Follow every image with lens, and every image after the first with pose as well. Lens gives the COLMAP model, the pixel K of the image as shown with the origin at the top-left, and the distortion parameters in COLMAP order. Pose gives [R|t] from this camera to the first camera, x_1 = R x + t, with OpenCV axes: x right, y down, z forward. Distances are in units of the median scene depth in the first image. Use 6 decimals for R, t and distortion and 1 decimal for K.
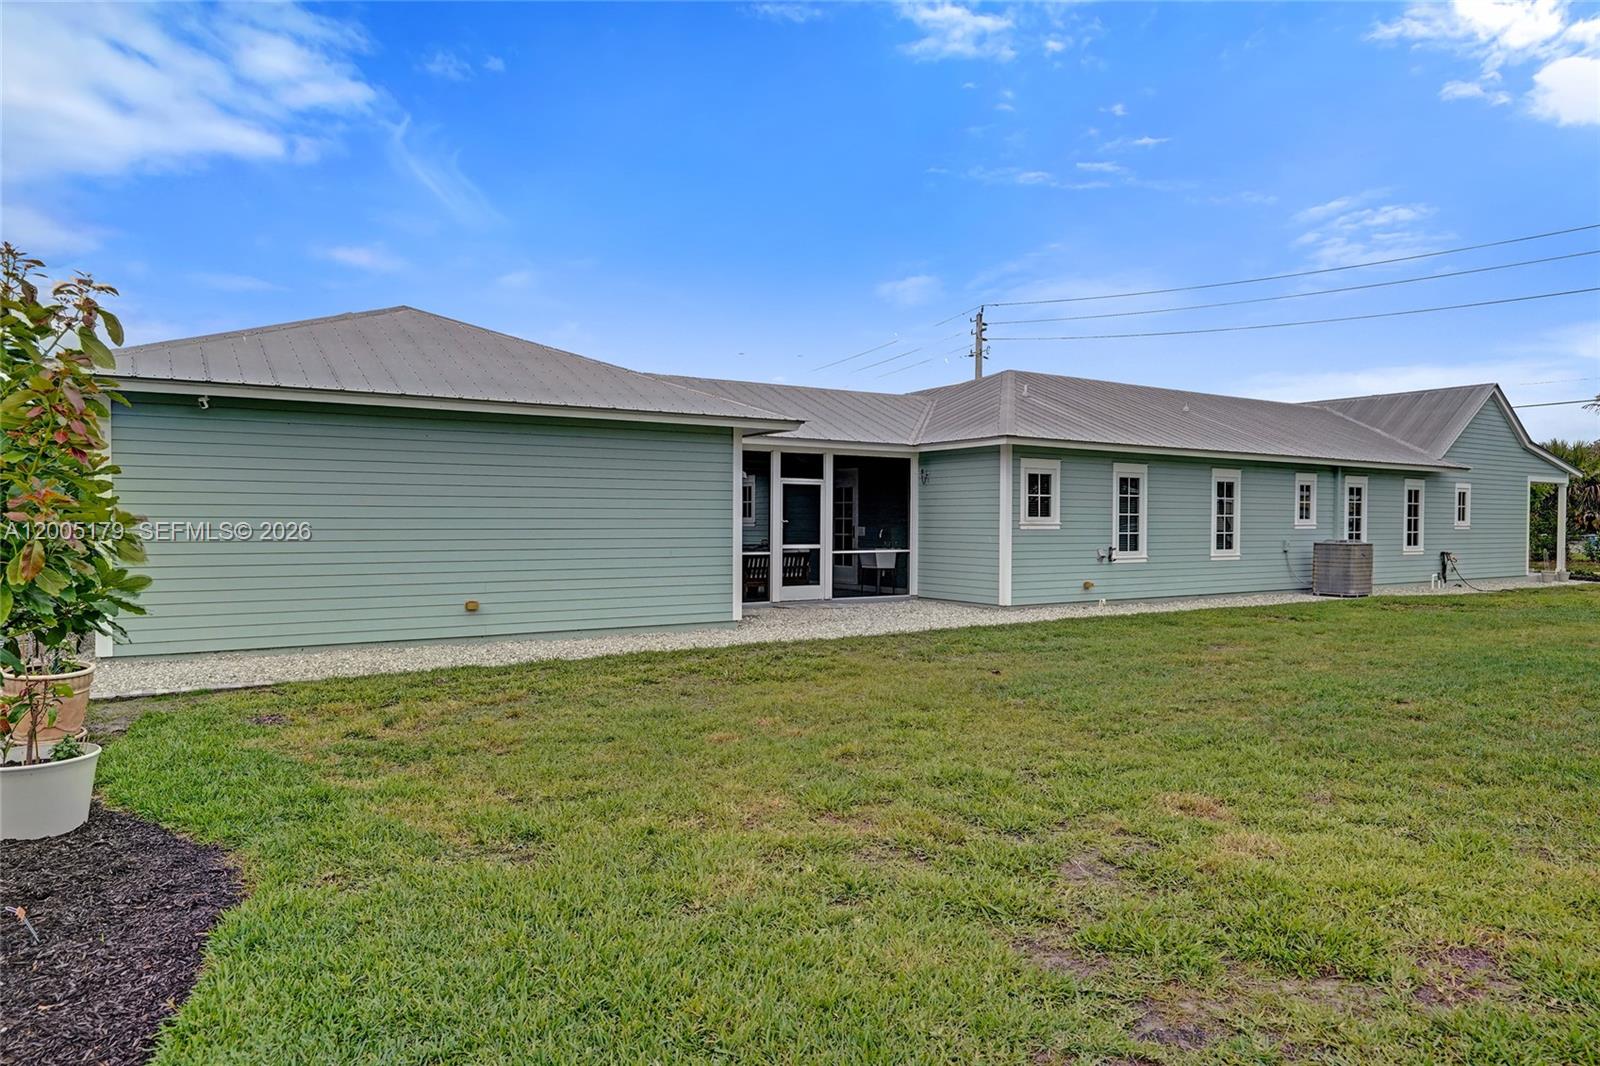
lens RADIAL K [[1045.6, 0, 800.0], [0, 1045.6, 533.0], [0, 0, 1]] dist [0.021902, 0.000292]
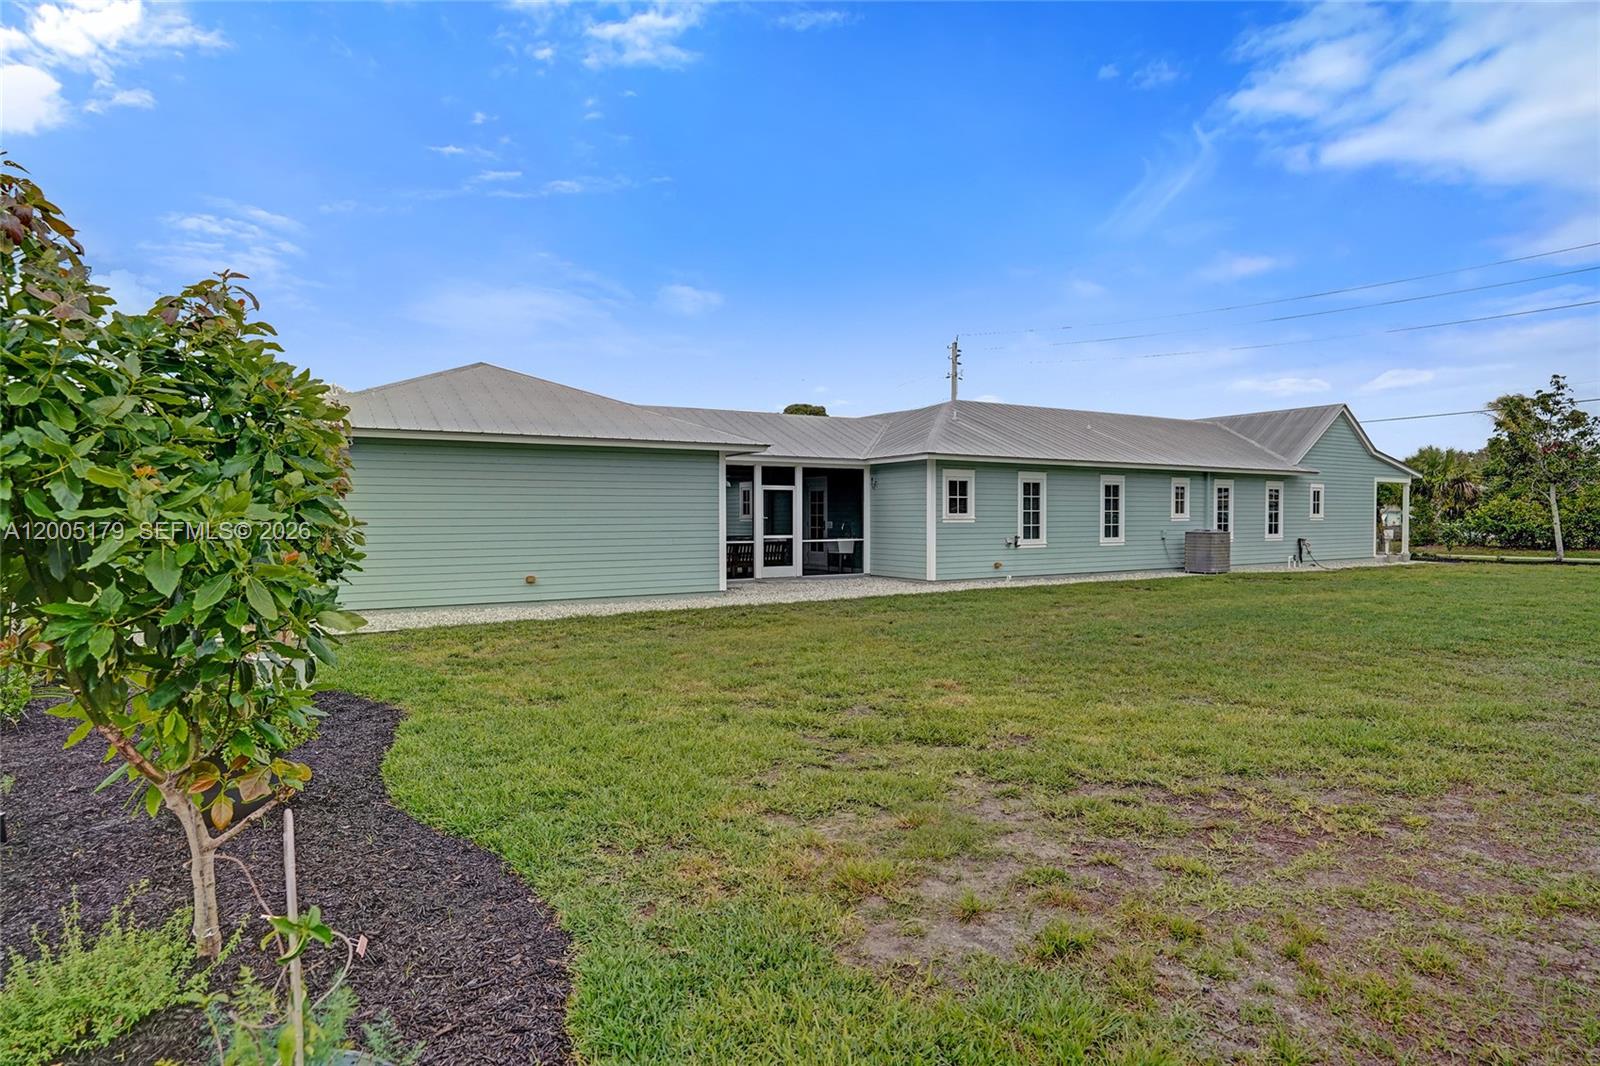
lens RADIAL K [[921.3, 0, 800.0], [0, 921.3, 533.0], [0, 0, 1]] dist [-0.000328, -0.000084]
pose [[0.999658, -0.005617, -0.025533, 0.055952], [0.005808, 0.999956, 0.007394, -0.000343], [0.025490, -0.007539, 0.999647, -0.158526]]
